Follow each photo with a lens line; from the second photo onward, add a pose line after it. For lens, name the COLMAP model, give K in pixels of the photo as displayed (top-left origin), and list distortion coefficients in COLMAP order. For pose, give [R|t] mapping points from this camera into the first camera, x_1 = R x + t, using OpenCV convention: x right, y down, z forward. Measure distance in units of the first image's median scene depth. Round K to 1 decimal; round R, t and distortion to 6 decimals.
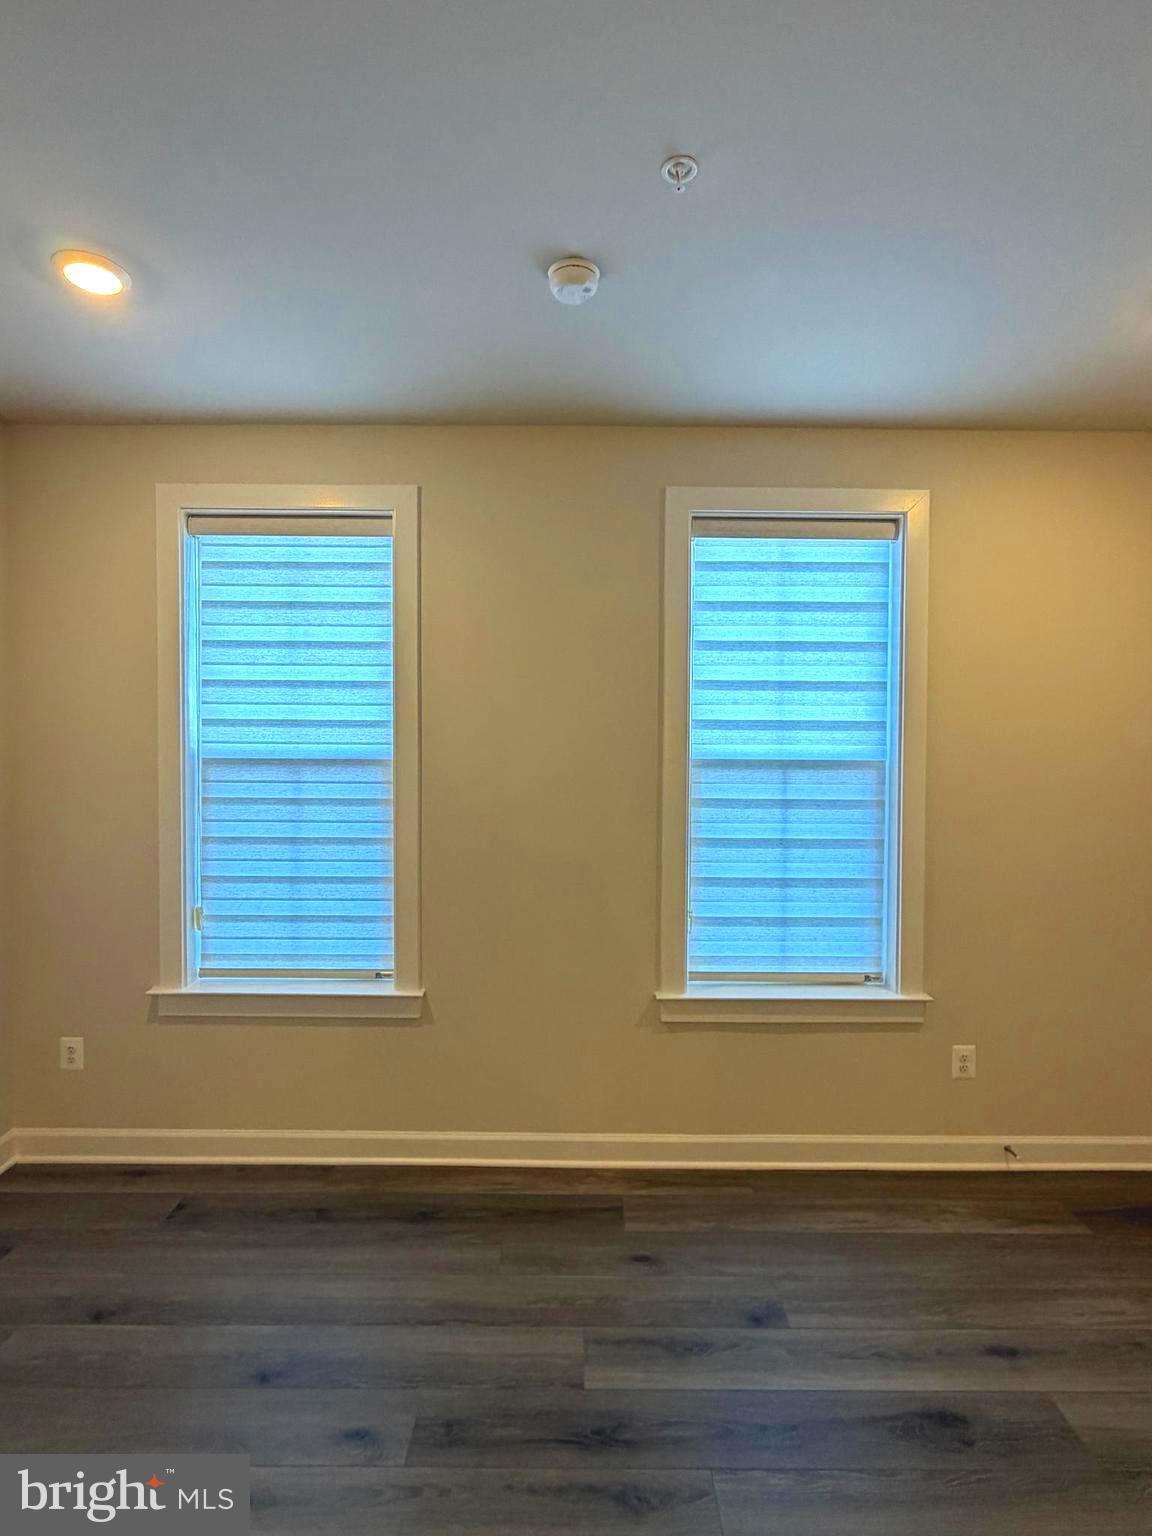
lens RADIAL K [[754.6, 0, 578.3], [0, 754.6, 761.4], [0, 0, 1]] dist [-0.001034, -0.000085]
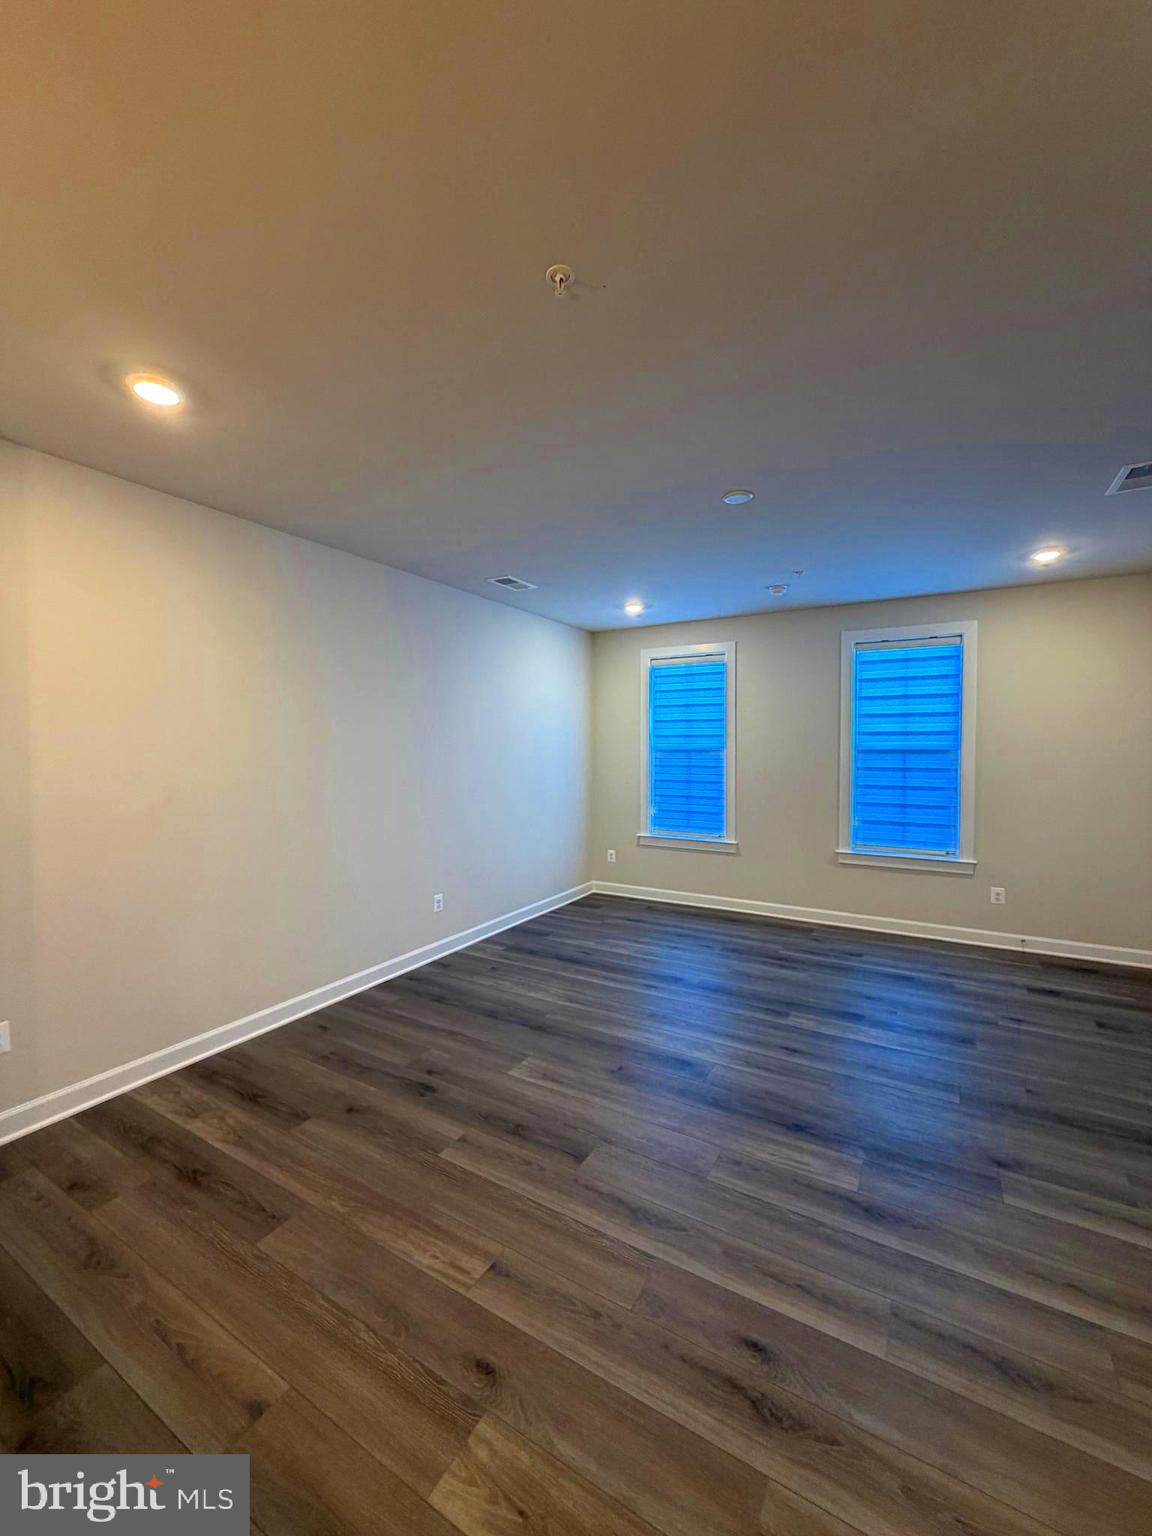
lens RADIAL K [[610.3, 0, 575.4], [0, 610.3, 764.0], [0, 0, 1]] dist [-0.003187, -0.000452]
pose [[0.860763, 0.009168, -0.508923, 0.360407], [-0.002697, 0.999906, 0.013451, 0.019511], [0.508998, -0.010205, 0.860707, -1.011760]]
